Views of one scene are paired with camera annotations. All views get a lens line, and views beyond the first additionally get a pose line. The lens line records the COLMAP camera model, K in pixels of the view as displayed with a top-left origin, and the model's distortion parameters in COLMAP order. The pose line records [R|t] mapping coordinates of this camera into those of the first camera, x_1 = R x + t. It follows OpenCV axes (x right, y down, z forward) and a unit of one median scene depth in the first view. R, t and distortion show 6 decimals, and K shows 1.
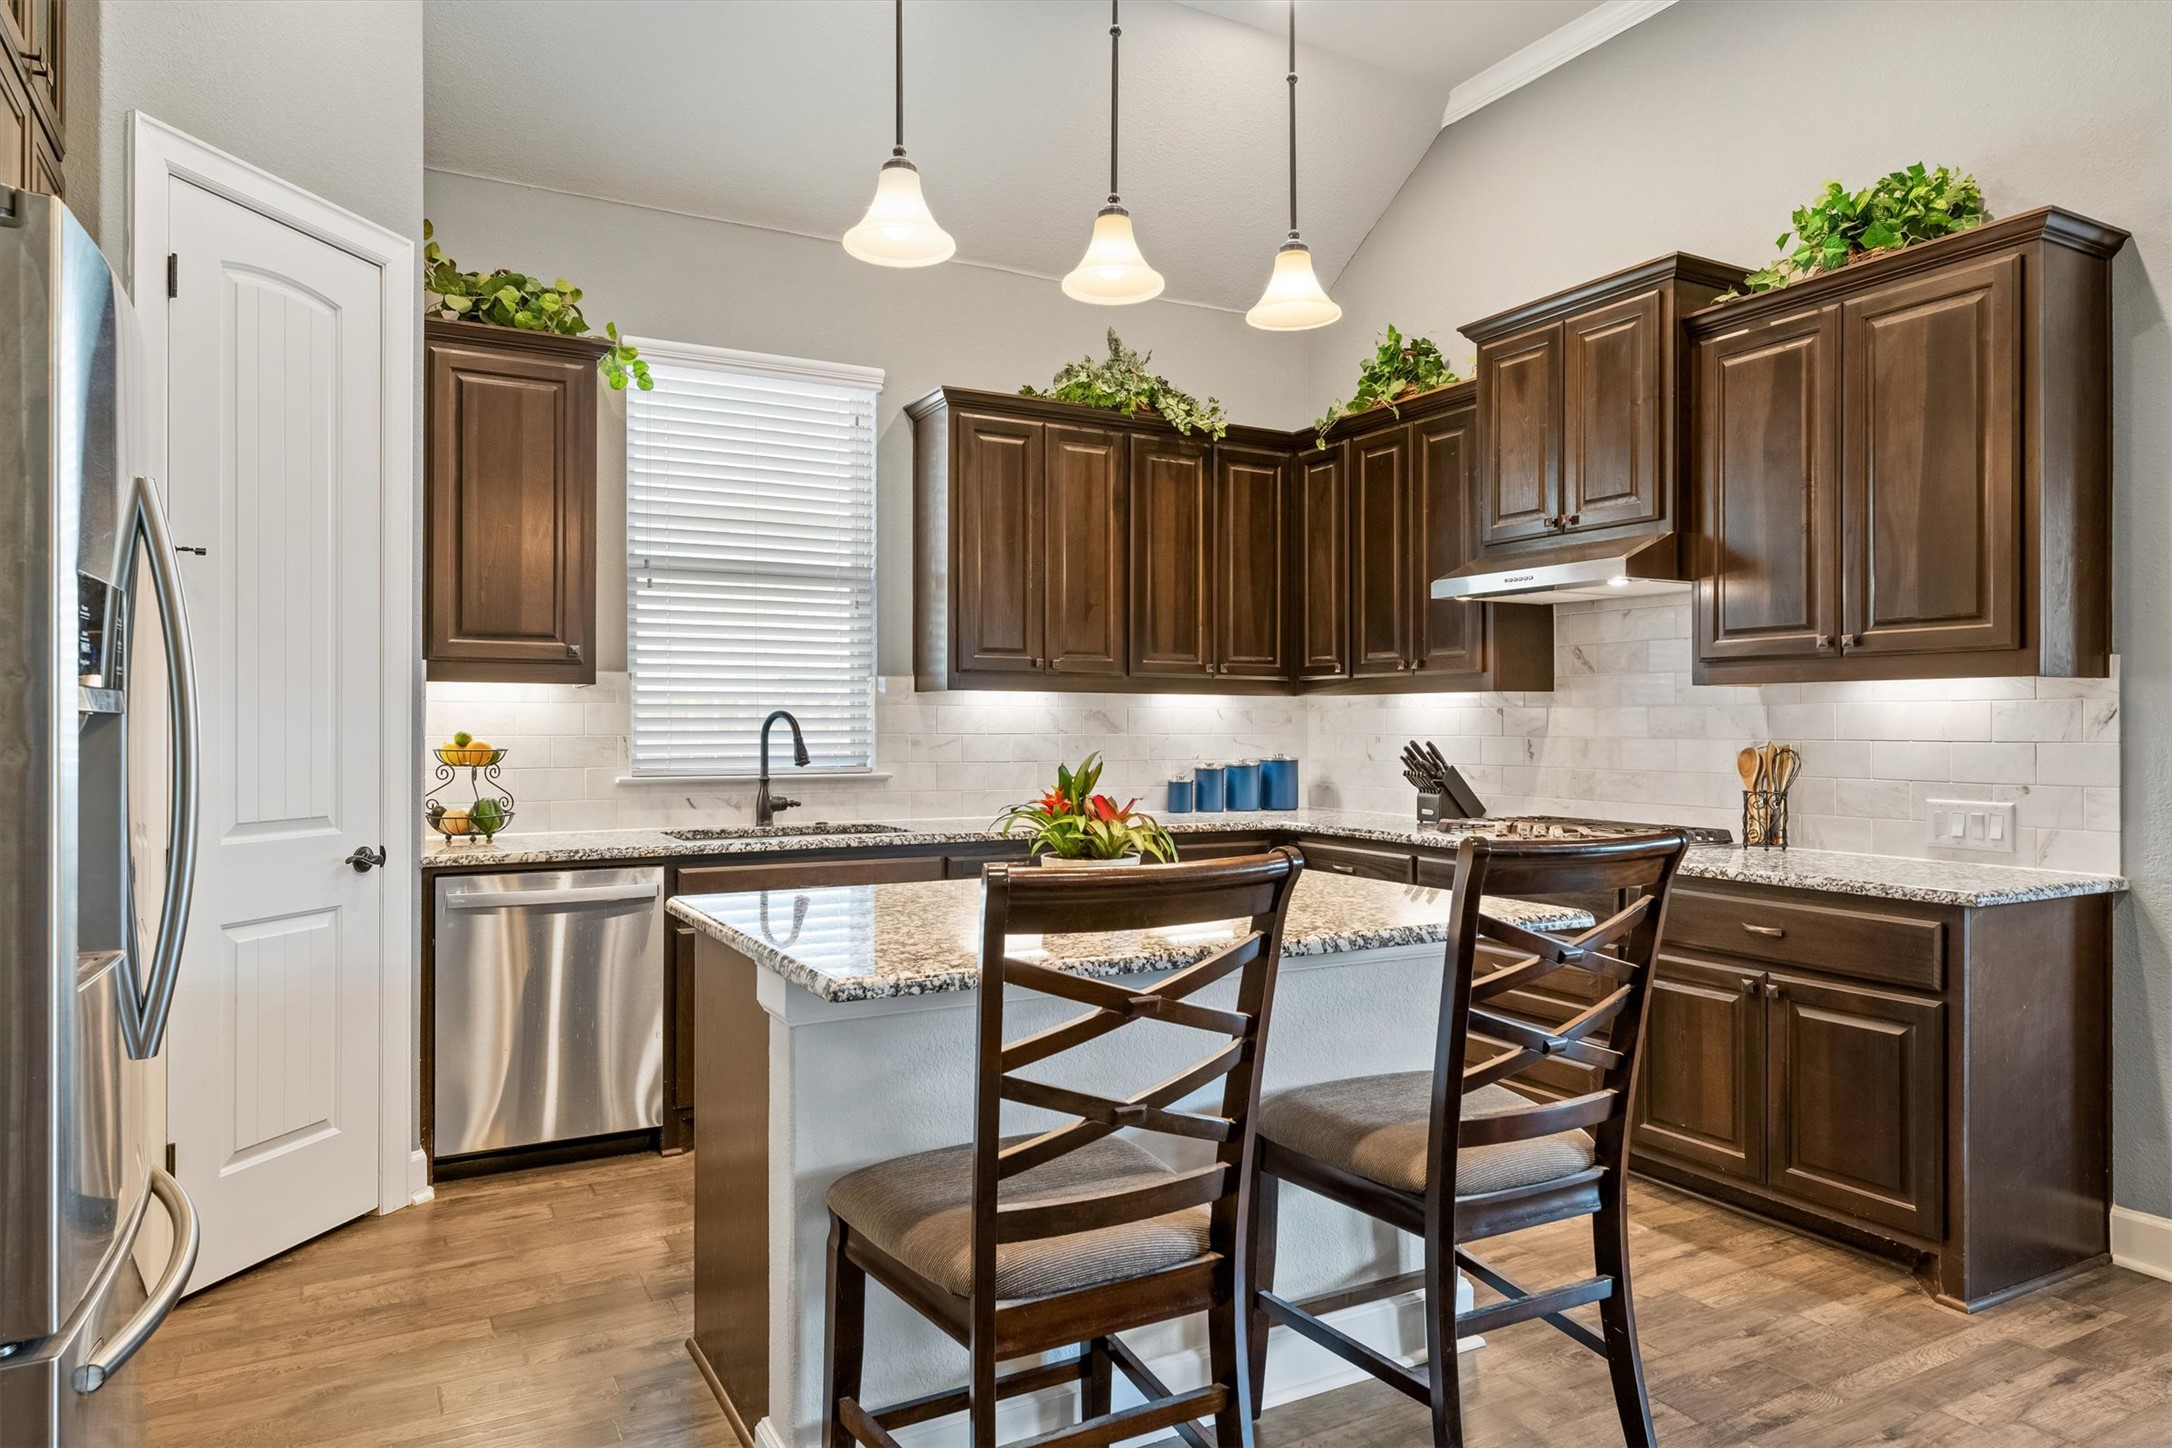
lens RADIAL K [[1384.3, 0, 1086.0], [0, 1384.3, 724.0], [0, 0, 1]] dist [0.002594, 0.000436]
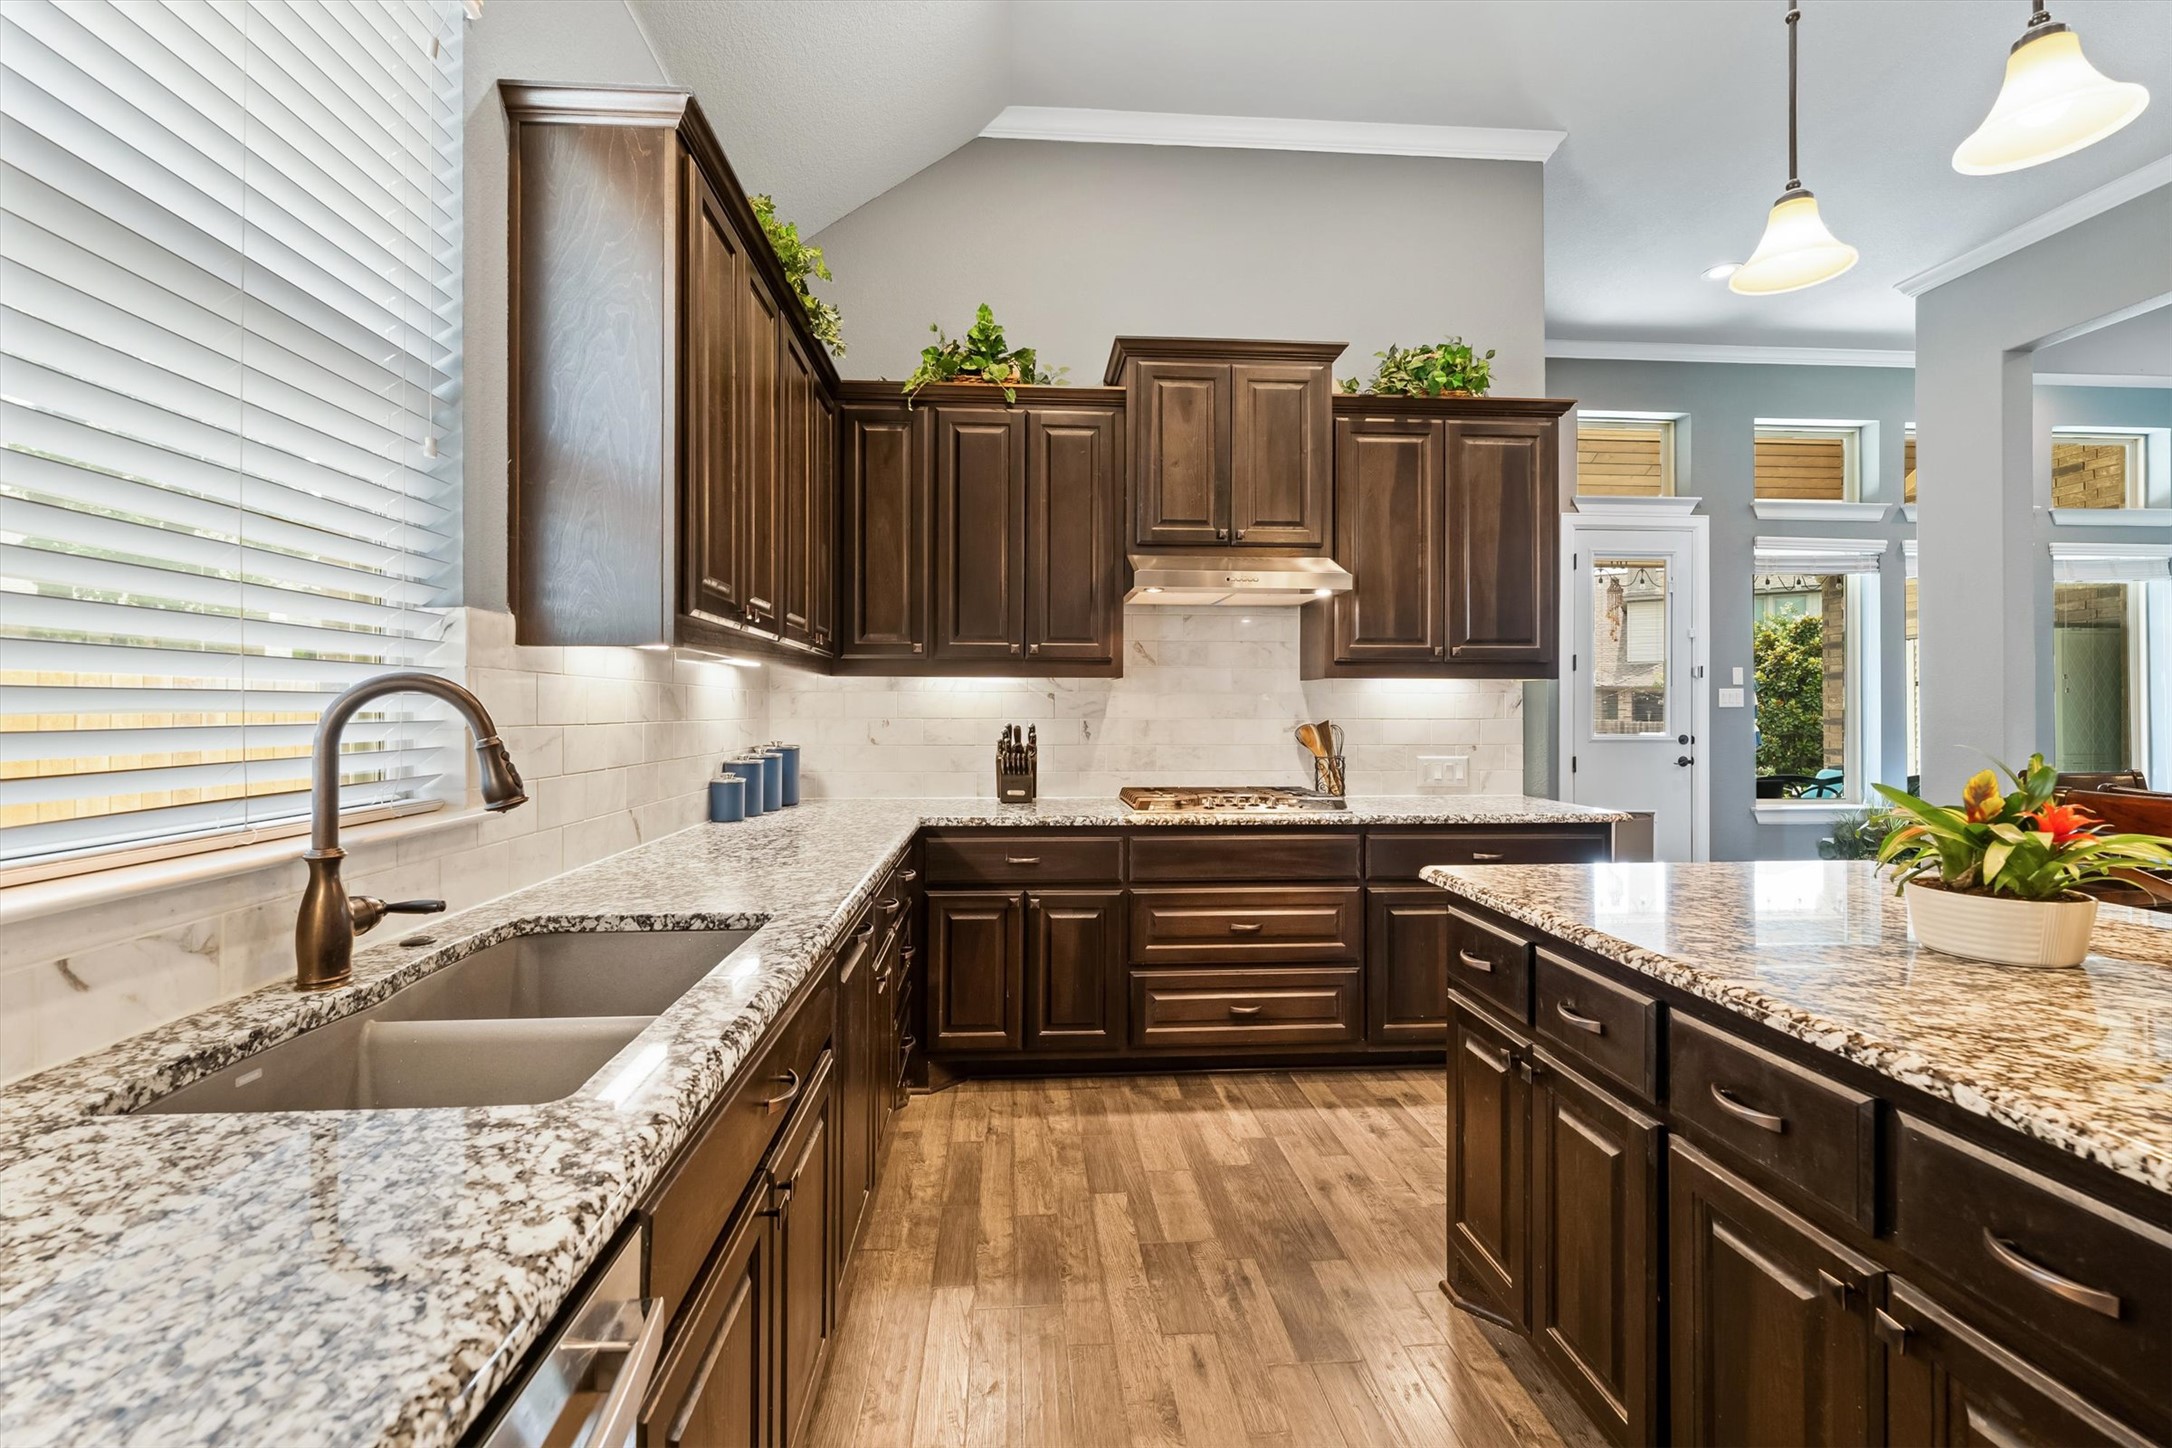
lens RADIAL K [[920.6, 0, 1084.1], [0, 920.6, 696.2], [0, 0, 1]] dist [0.017234, 0.000126]
pose [[0.410038, 0.011595, 0.911995, -0.377247], [-0.001781, 0.999927, -0.011912, -0.000107], [-0.912067, 0.003260, 0.410029, 0.712845]]
